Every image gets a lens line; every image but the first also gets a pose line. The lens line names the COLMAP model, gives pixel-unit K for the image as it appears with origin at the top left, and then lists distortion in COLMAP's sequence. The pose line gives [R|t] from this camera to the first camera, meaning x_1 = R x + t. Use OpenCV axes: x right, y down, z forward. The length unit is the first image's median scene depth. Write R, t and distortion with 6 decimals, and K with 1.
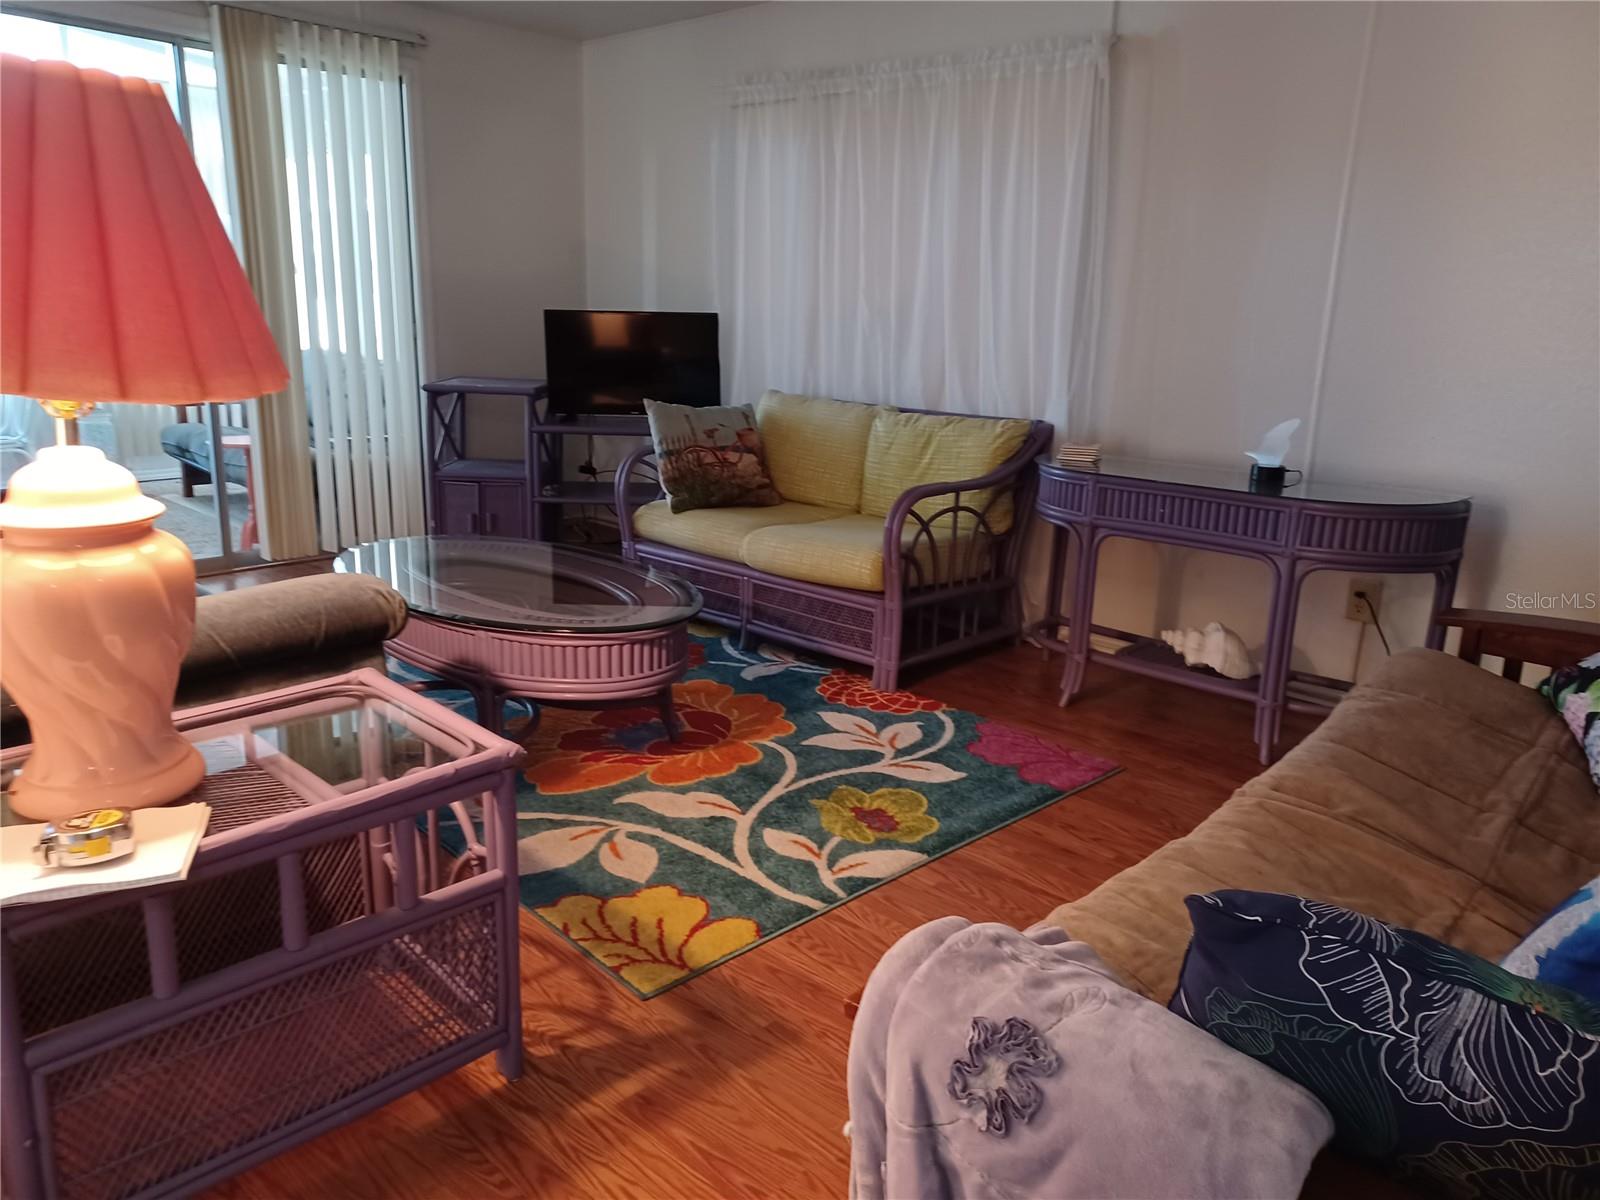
lens RADIAL K [[1149.2, 0, 800.0], [0, 1149.2, 600.0], [0, 0, 1]] dist [0.032781, -0.002813]
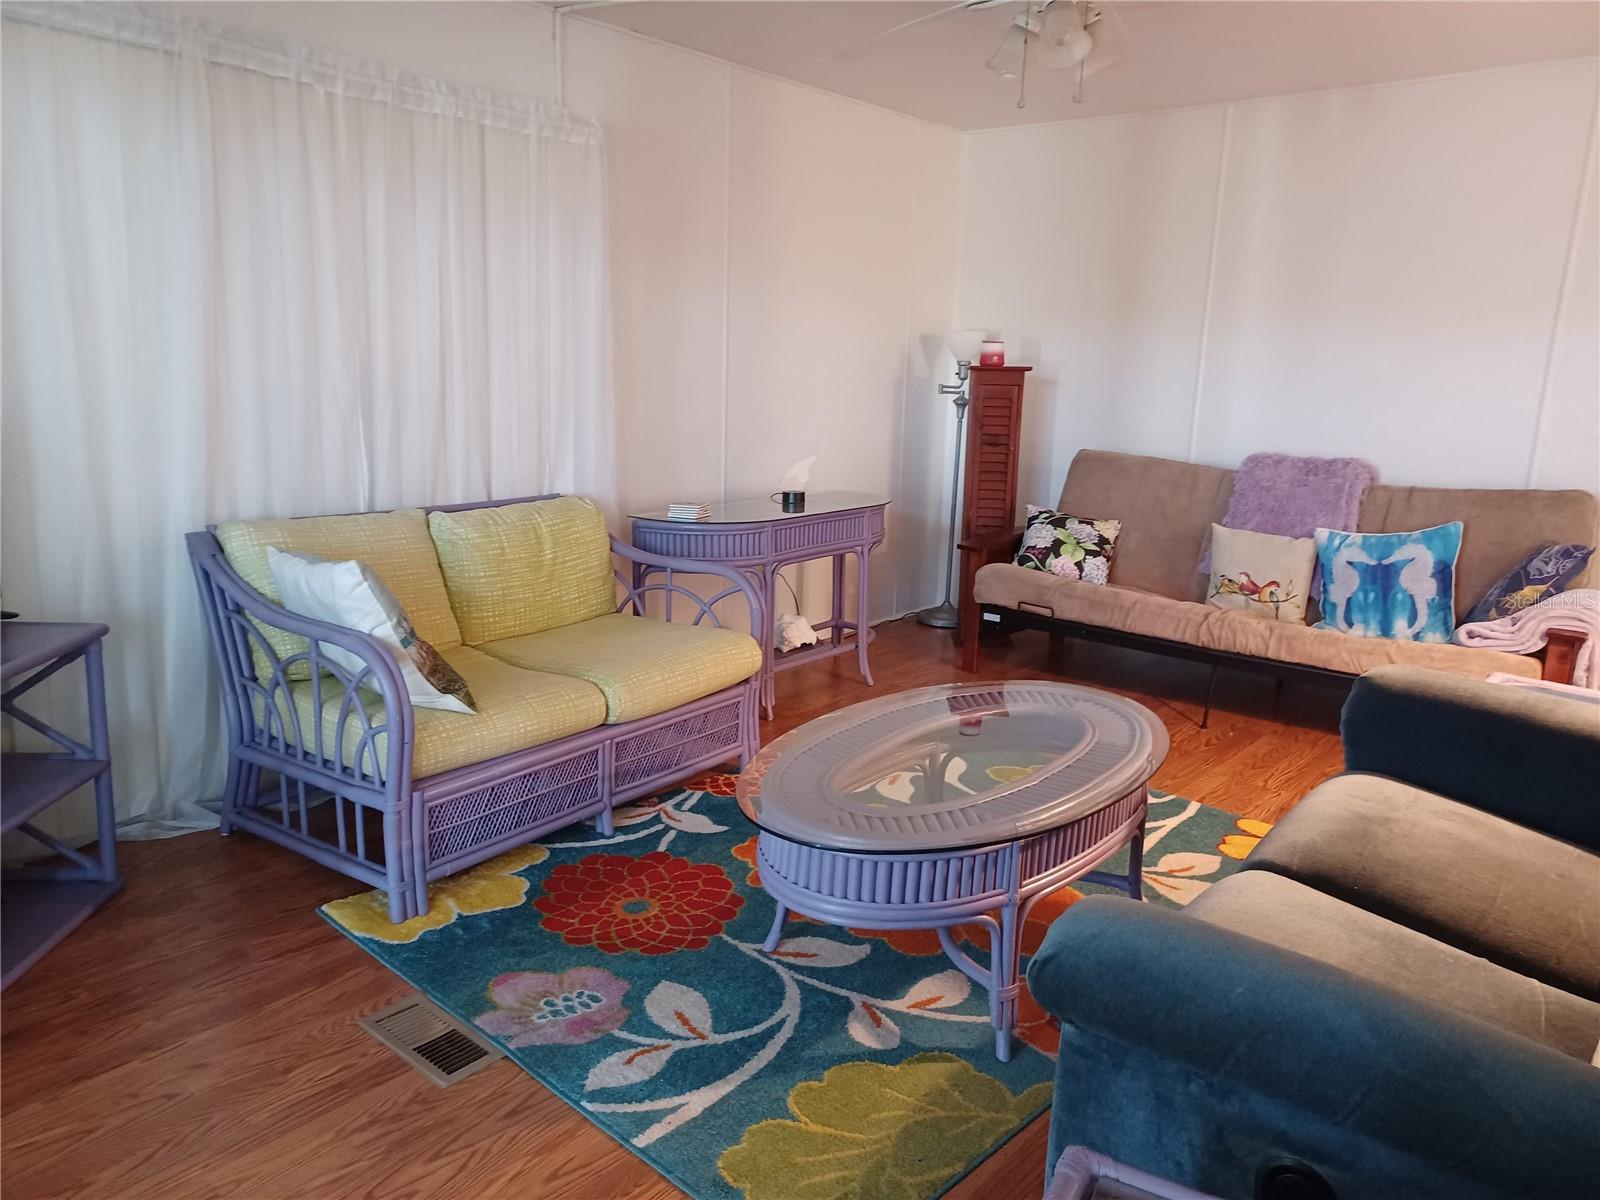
lens RADIAL K [[1149.2, 0, 800.0], [0, 1149.2, 600.0], [0, 0, 1]] dist [0.032781, -0.002813]
pose [[-0.136687, -0.164954, 0.976784, -0.750156], [0.242025, 0.950596, 0.194399, -0.206469], [-0.960594, 0.262978, -0.090011, 0.940289]]
